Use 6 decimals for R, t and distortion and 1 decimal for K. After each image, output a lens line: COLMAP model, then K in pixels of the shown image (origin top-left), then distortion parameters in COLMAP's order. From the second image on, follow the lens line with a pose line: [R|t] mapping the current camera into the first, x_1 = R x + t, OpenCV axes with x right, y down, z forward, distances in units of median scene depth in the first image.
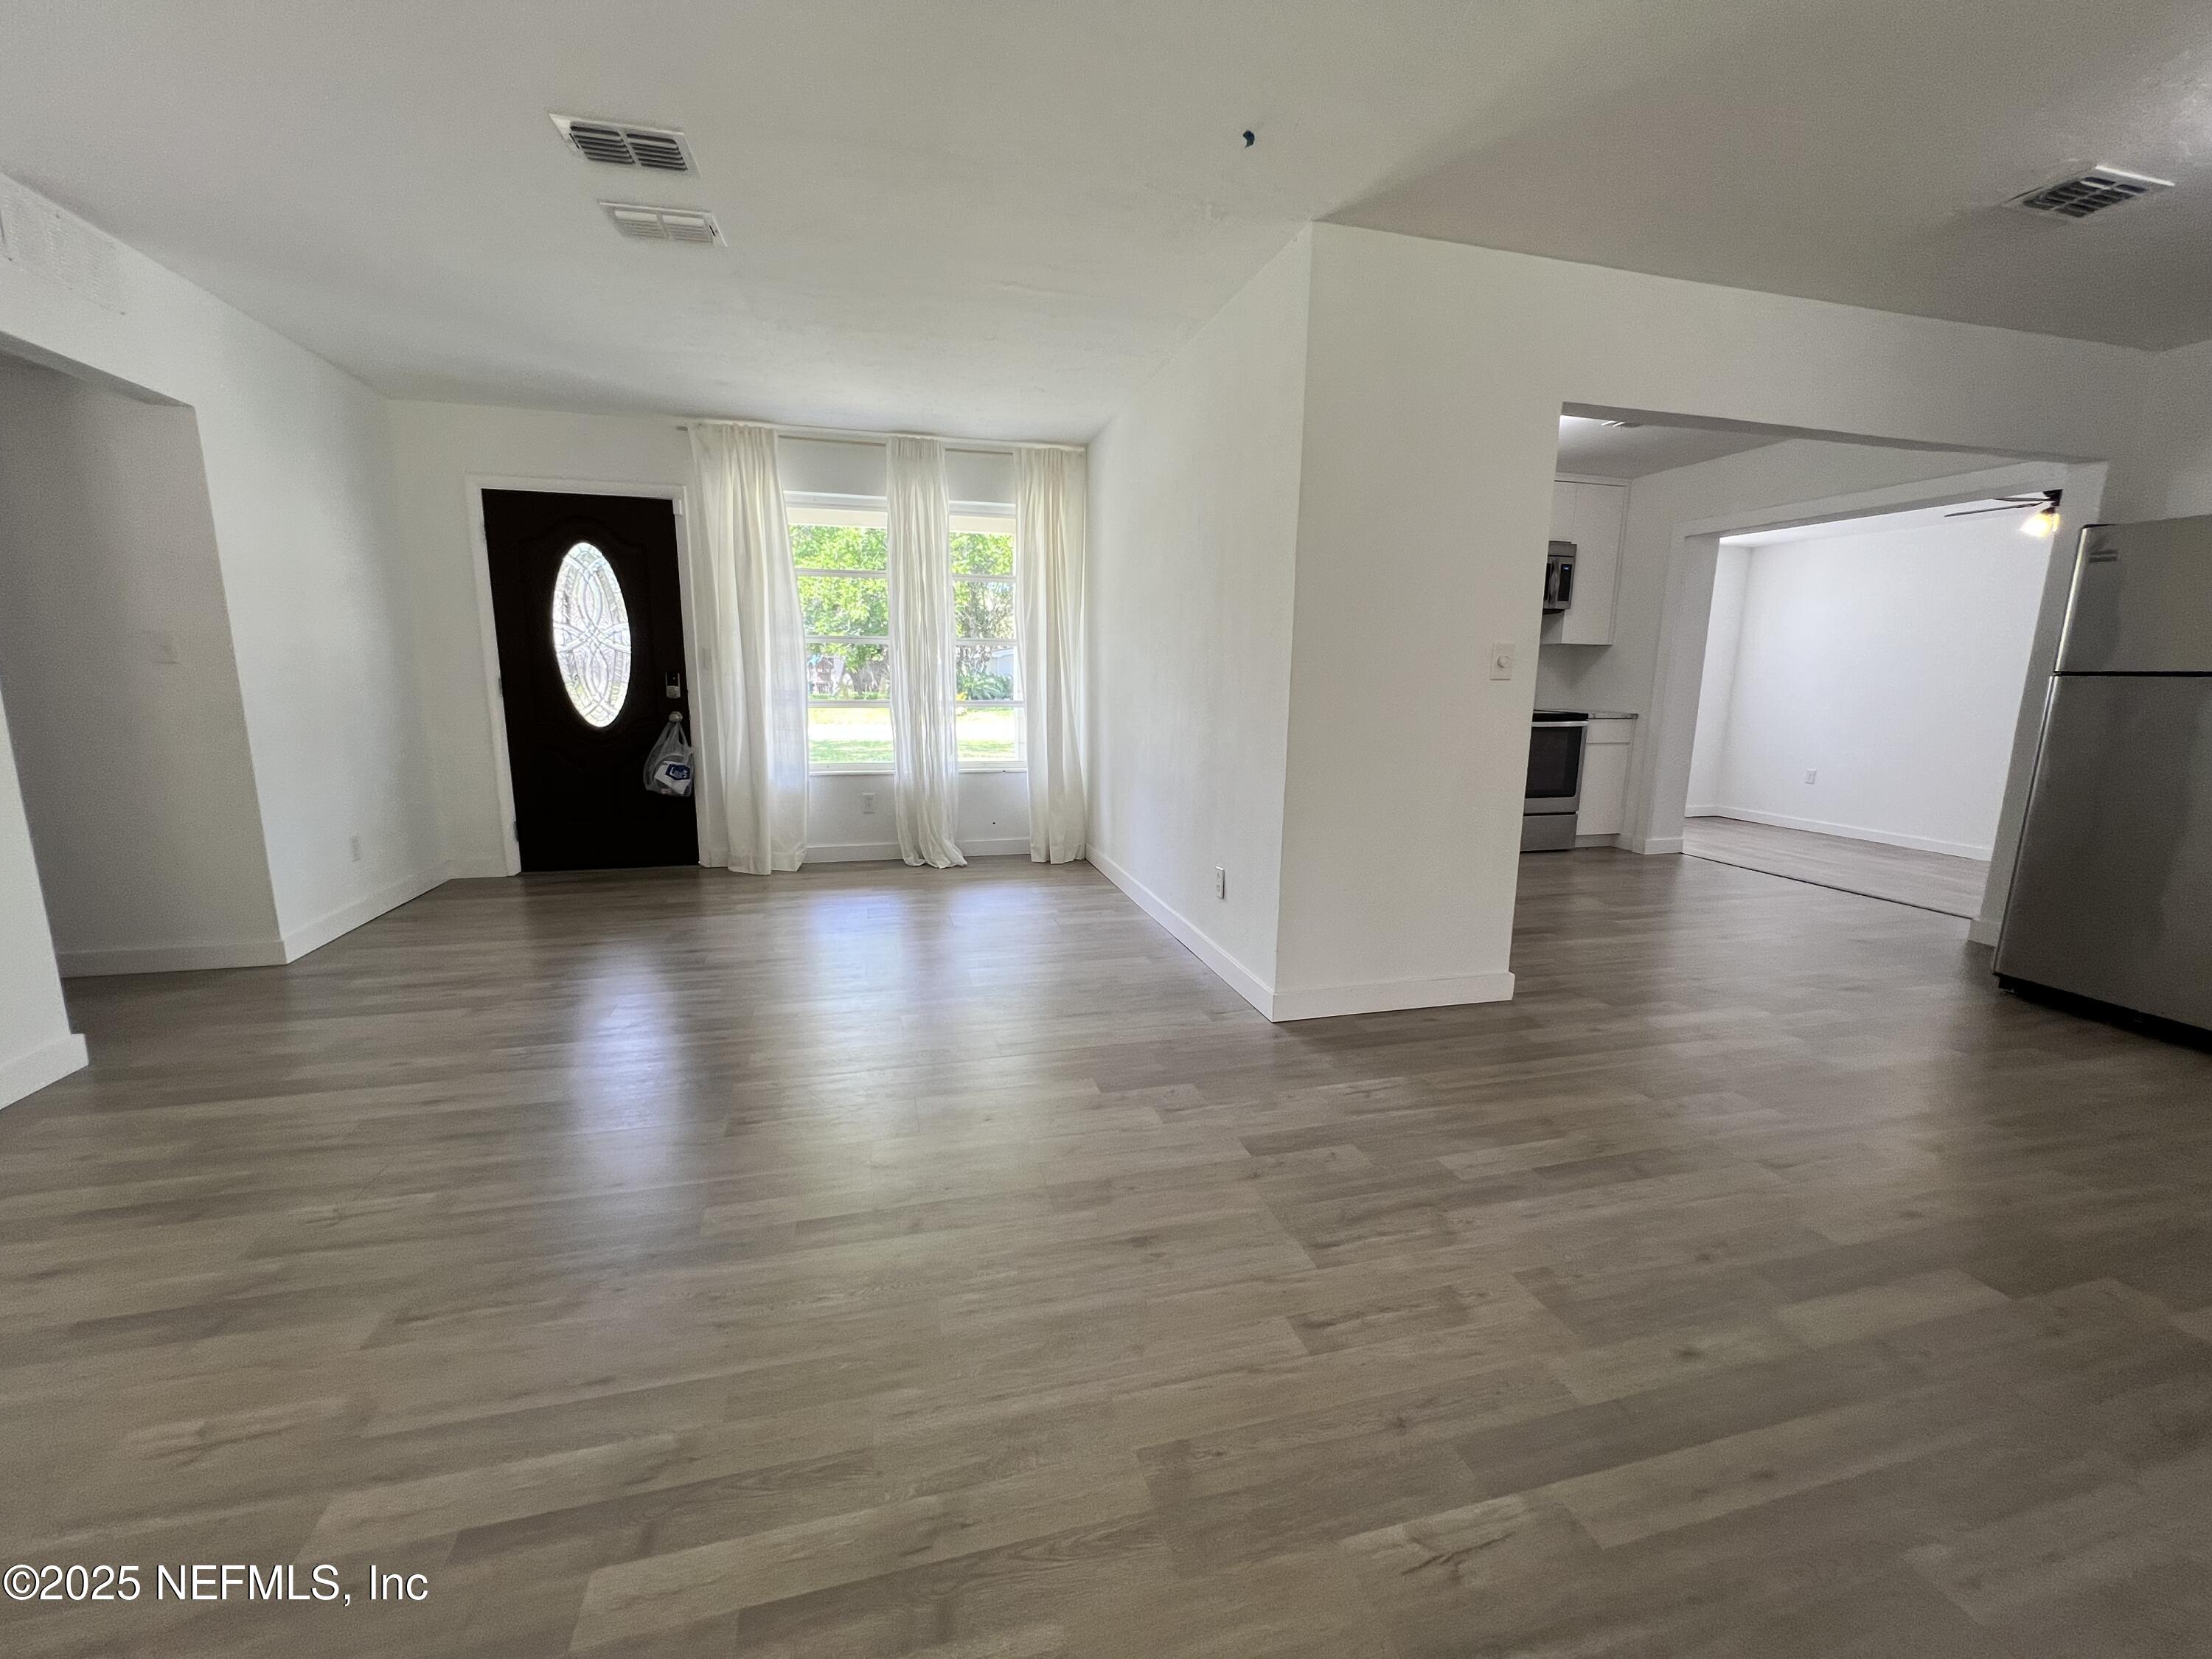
lens RADIAL K [[890.1, 0, 1107.3], [0, 890.1, 830.9], [0, 0, 1]] dist [-0.000713, 0.000143]
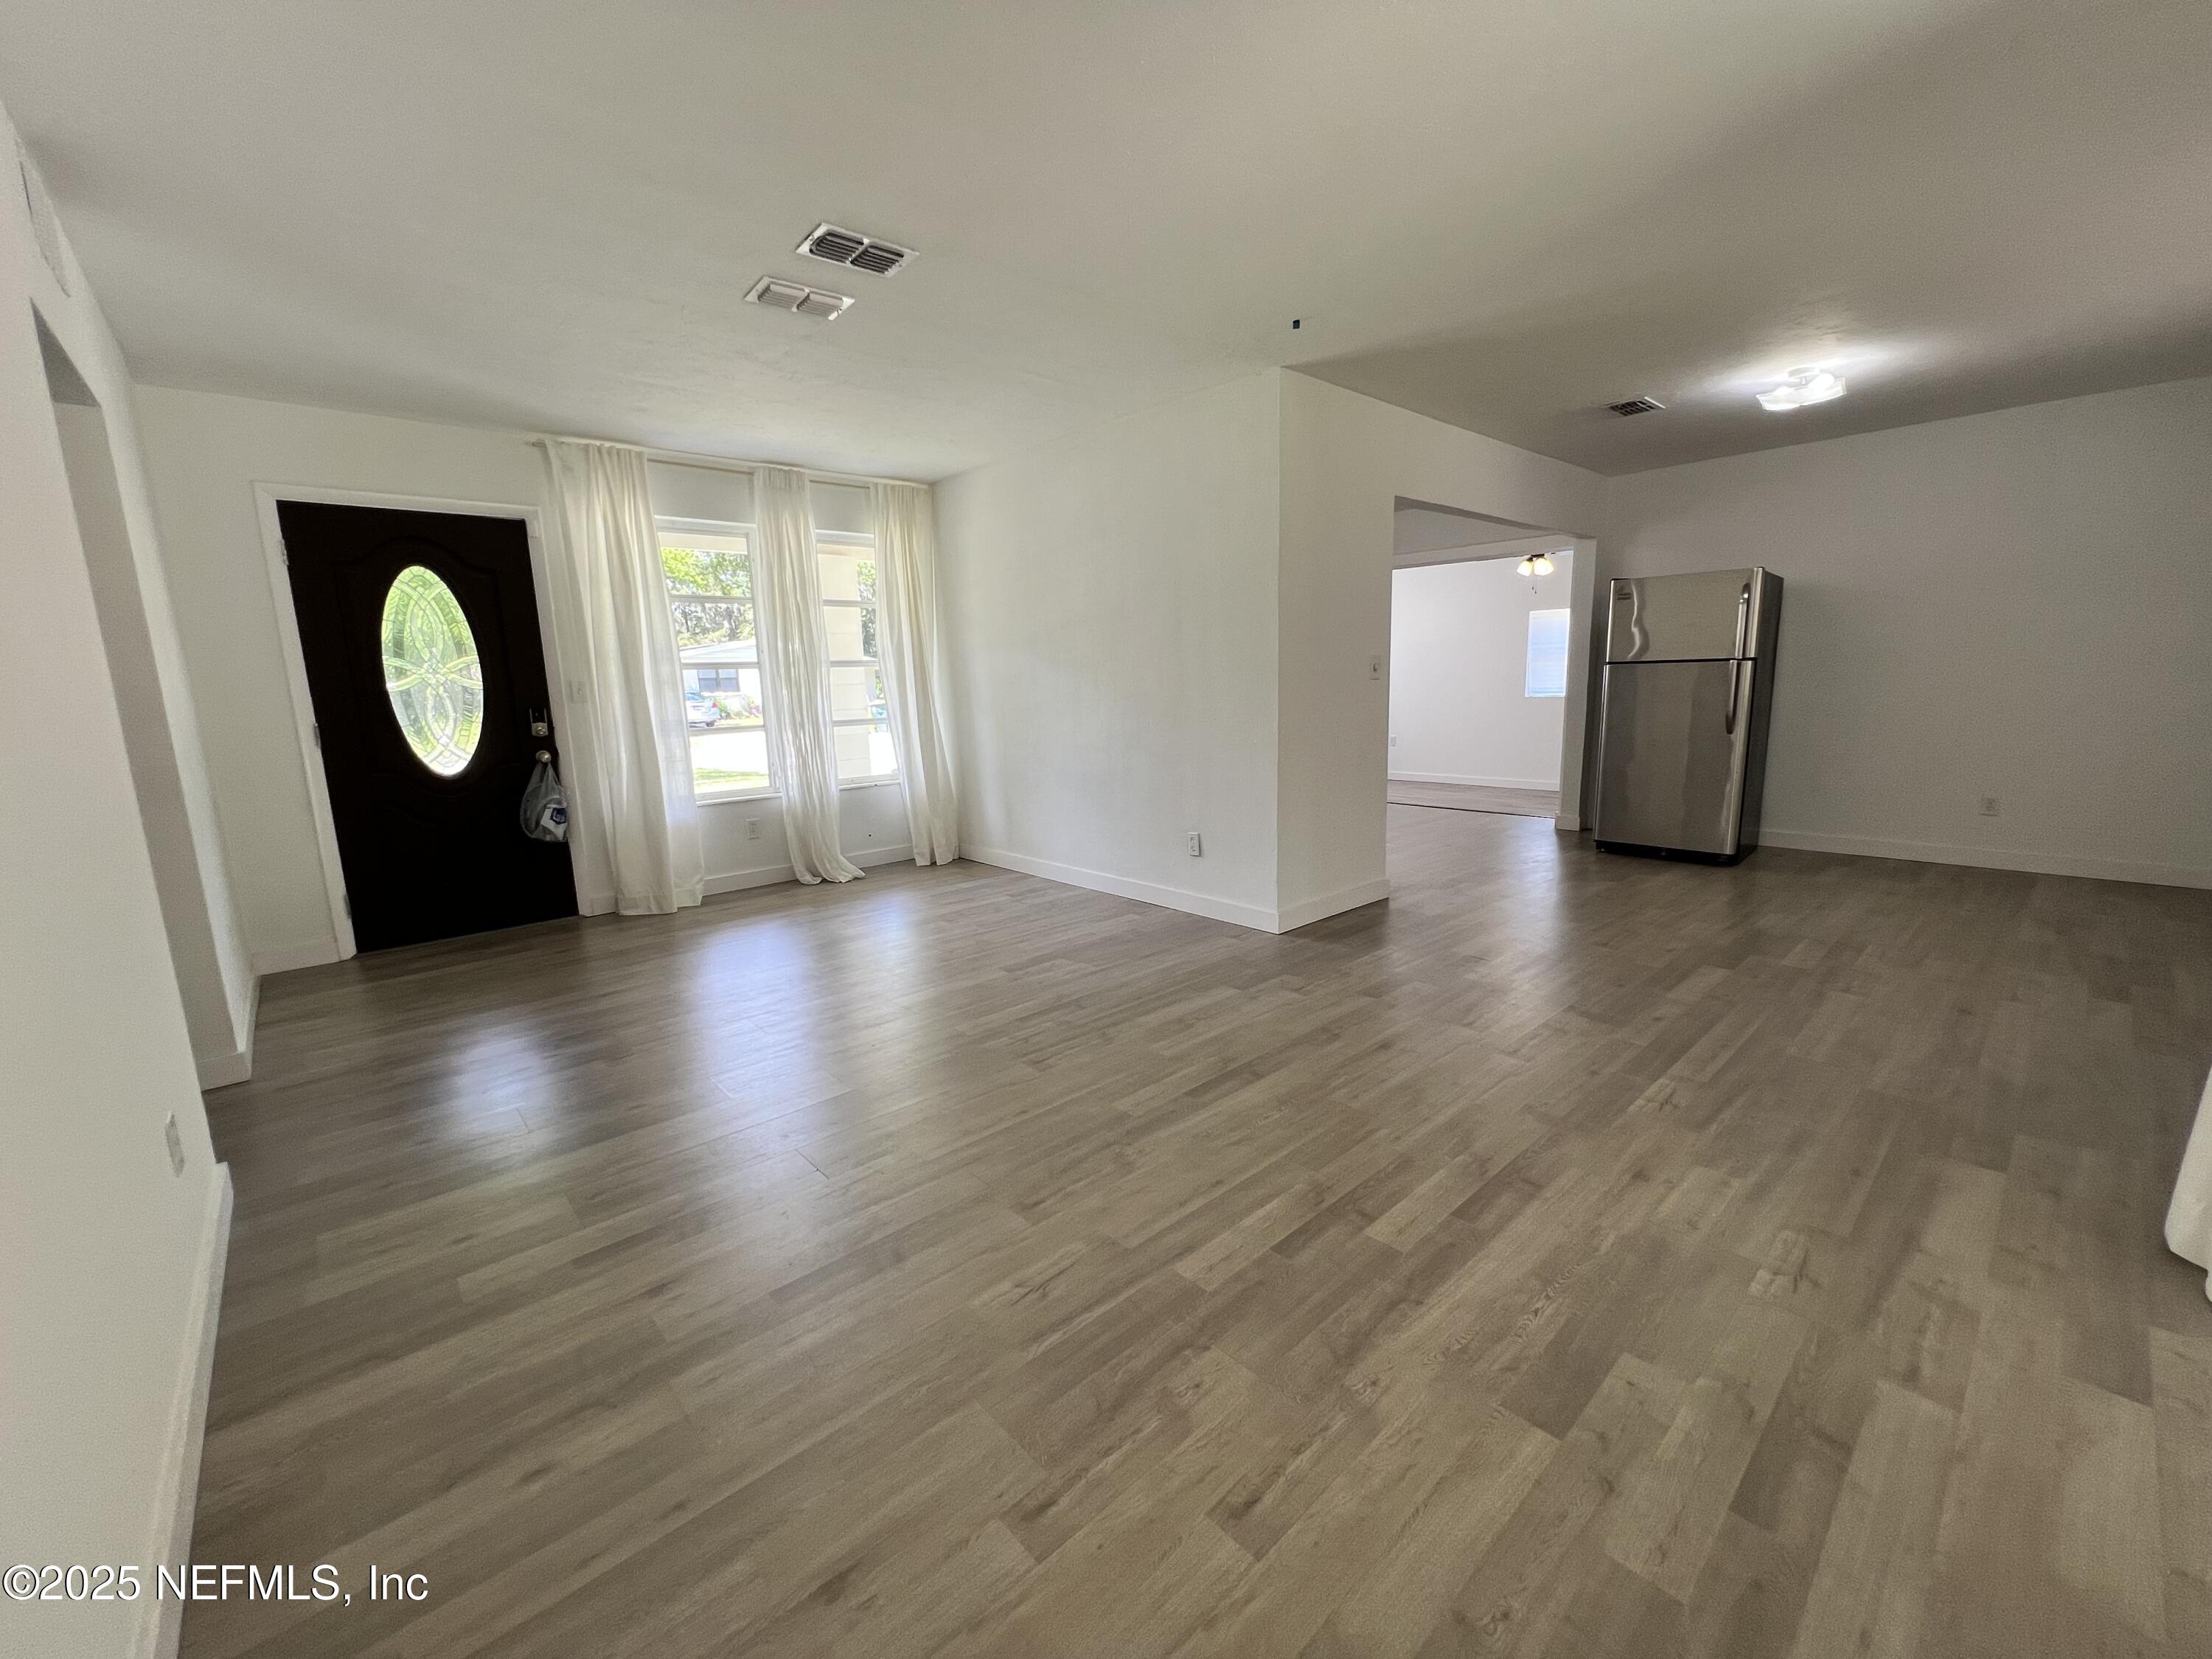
lens RADIAL K [[886.7, 0, 1103.3], [0, 886.7, 836.1], [0, 0, 1]] dist [-0.000456, 0.000118]
pose [[0.889865, -0.117588, 0.440811, -0.386812], [0.118735, 0.992609, 0.025091, -0.001503], [-0.440503, 0.030012, 0.897249, -0.070437]]
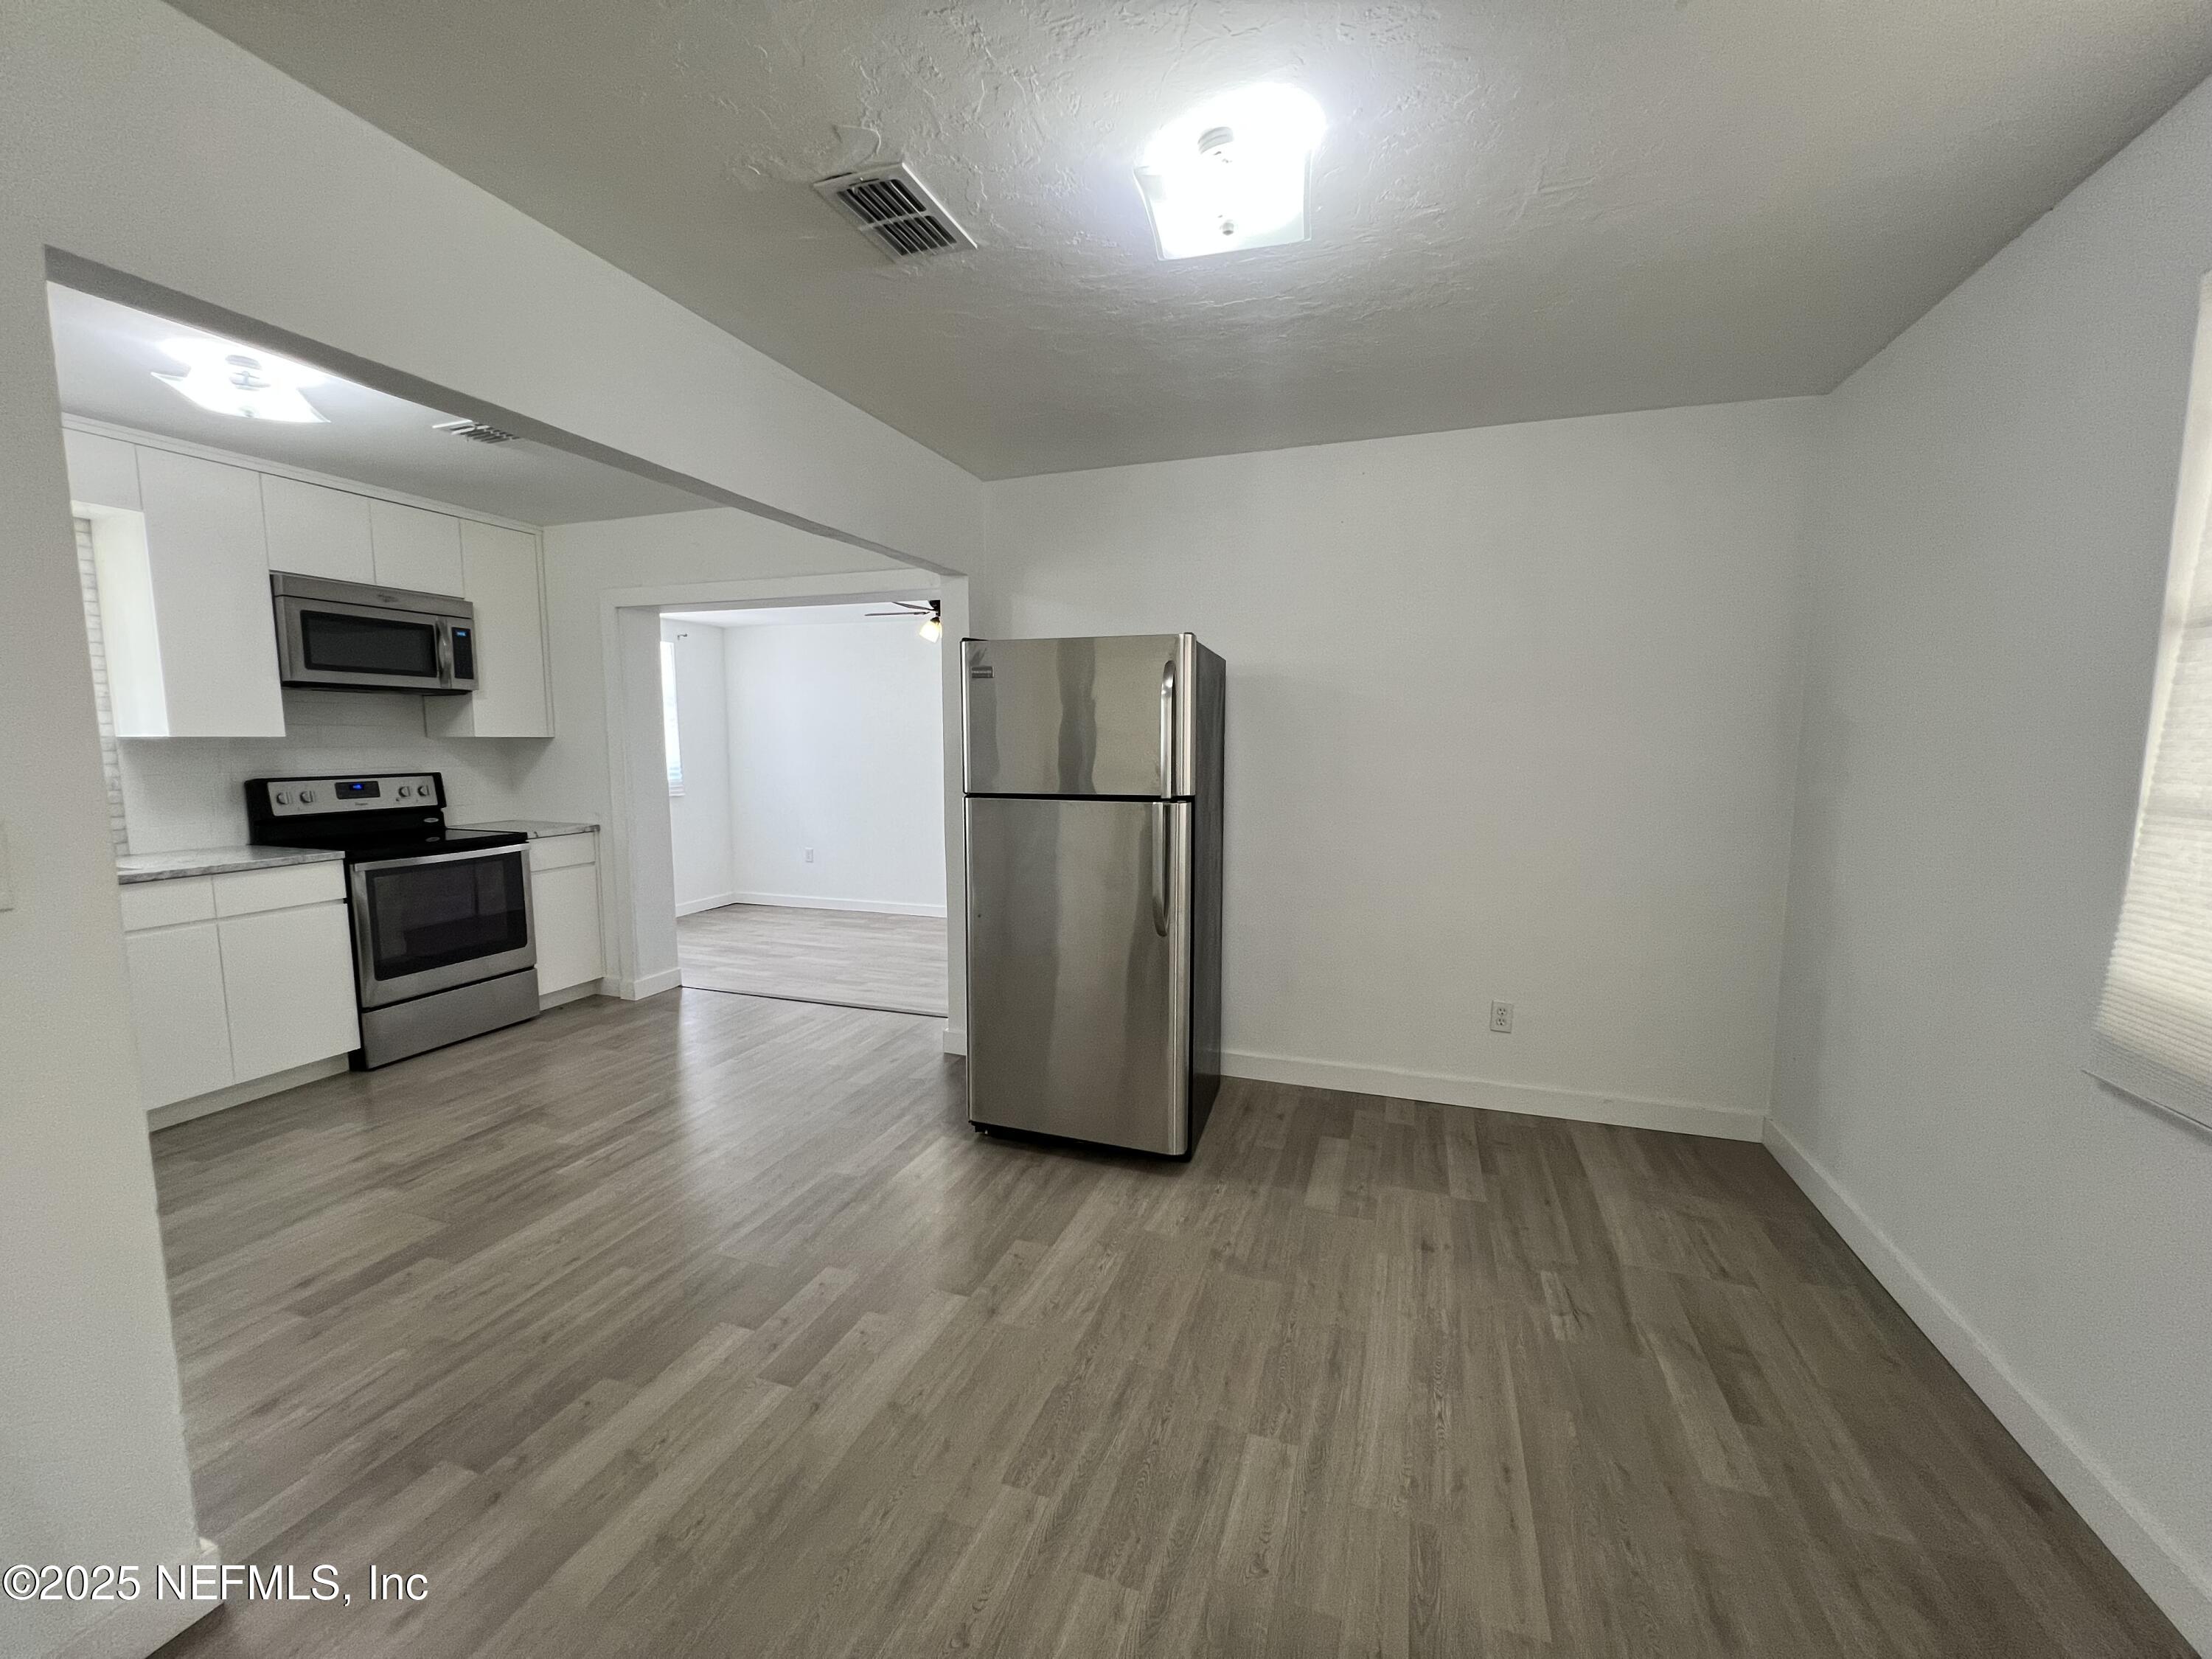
lens RADIAL K [[883.6, 0, 1104.7], [0, 883.6, 834.4], [0, 0, 1]] dist [-0.000428, -0.000127]
pose [[0.563280, -0.101565, 0.820000, 0.247128], [0.152067, 0.988207, 0.017940, -0.083019], [-0.812152, 0.114590, 0.572082, 0.229052]]
